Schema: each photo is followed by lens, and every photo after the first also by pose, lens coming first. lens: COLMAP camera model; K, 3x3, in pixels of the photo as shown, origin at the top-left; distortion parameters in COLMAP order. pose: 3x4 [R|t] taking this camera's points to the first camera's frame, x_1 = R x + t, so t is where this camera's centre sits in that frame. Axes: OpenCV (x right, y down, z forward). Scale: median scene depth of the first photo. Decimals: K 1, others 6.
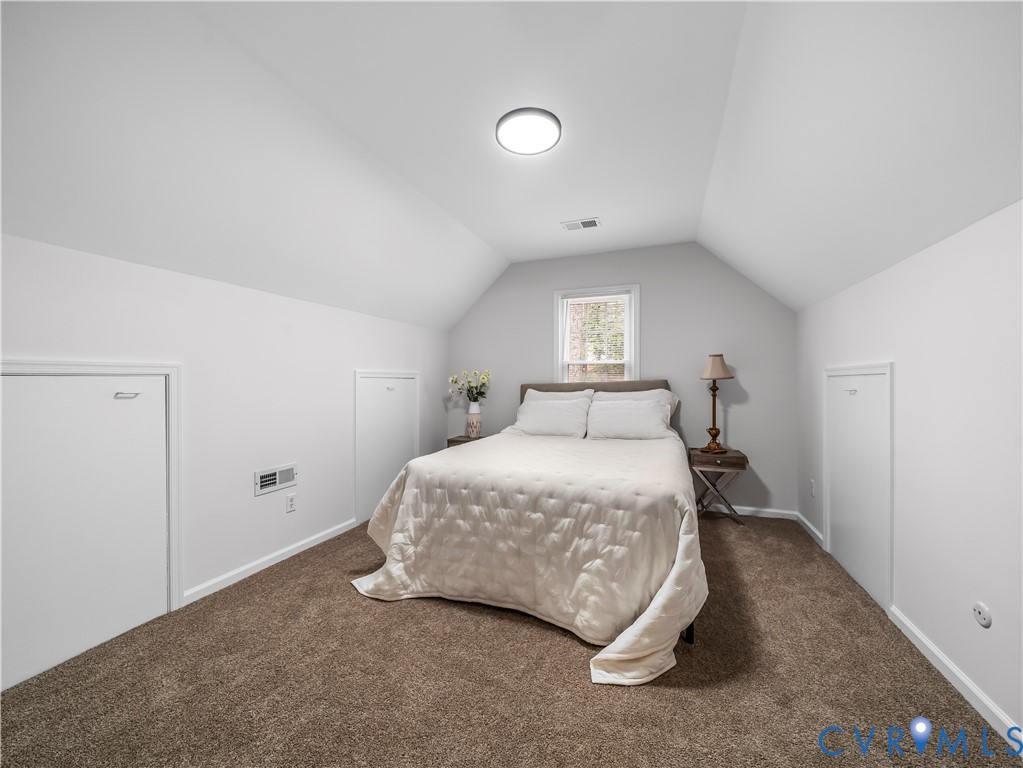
lens RADIAL K [[402.0, 0, 511.6], [0, 402.0, 379.3], [0, 0, 1]] dist [-0.001939, -0.000072]
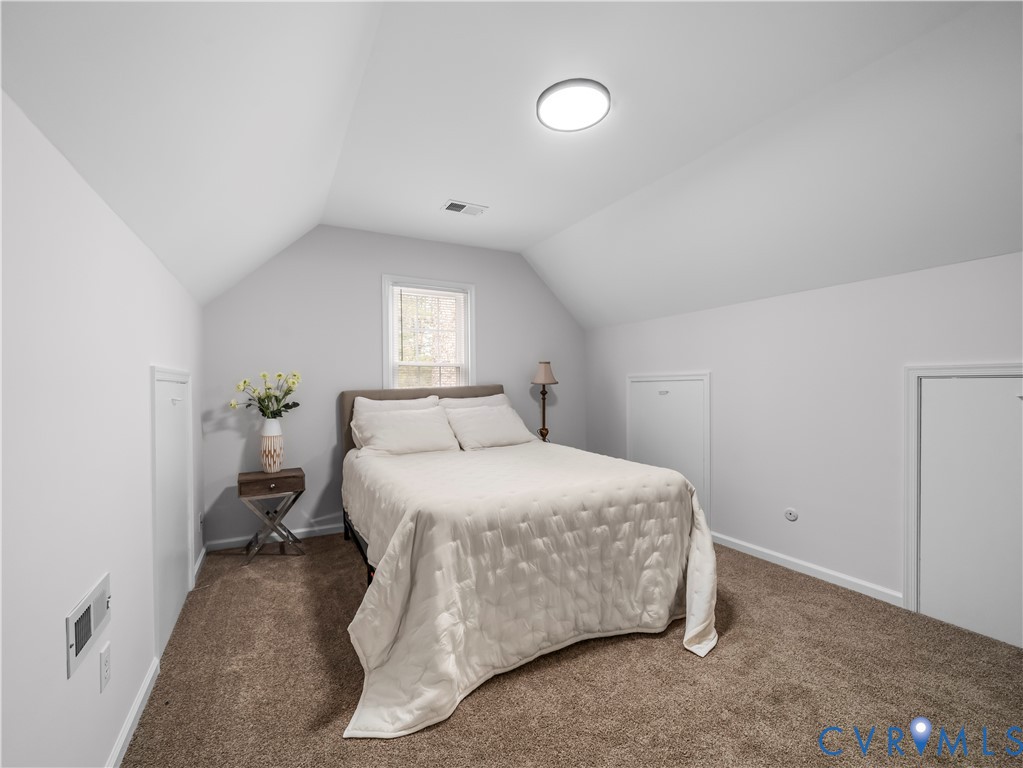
lens RADIAL K [[442.9, 0, 513.2], [0, 442.9, 390.0], [0, 0, 1]] dist [-0.000088, 0.000380]
pose [[0.655749, -0.009797, 0.754916, -0.774747], [0.002357, 0.999937, 0.010929, 0.004045], [-0.754976, -0.005387, 0.655731, 0.440824]]
